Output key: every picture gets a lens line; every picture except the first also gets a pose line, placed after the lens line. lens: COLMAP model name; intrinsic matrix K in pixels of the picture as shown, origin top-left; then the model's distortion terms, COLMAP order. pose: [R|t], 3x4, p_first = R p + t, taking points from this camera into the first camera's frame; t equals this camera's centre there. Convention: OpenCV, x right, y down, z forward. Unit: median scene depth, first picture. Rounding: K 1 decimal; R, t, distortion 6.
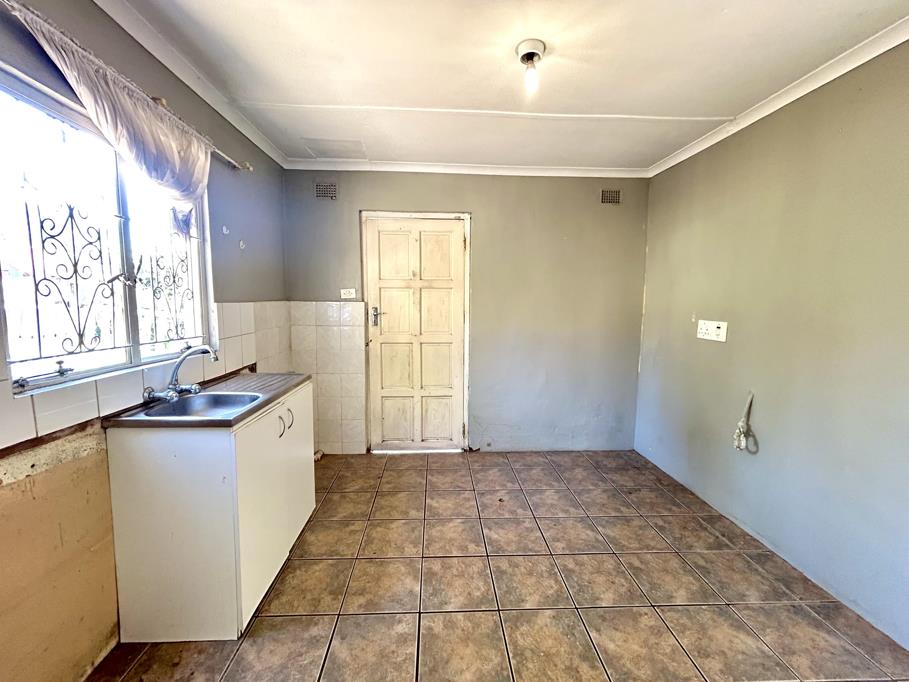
lens RADIAL K [[367.4, 0, 450.0], [0, 367.4, 336.3], [0, 0, 1]] dist [0.002473, 0.000047]
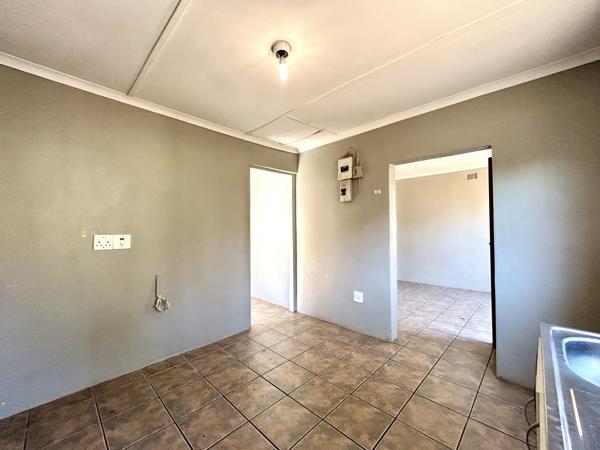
lens RADIAL K [[242.5, 0, 299.7], [0, 242.5, 224.2], [0, 0, 1]] dist [0.002473, 0.000047]
pose [[-0.682865, 0.003704, 0.730535, -0.414577], [0.070976, 0.995593, 0.061297, -0.098215], [-0.727089, 0.093708, -0.680118, 1.291928]]
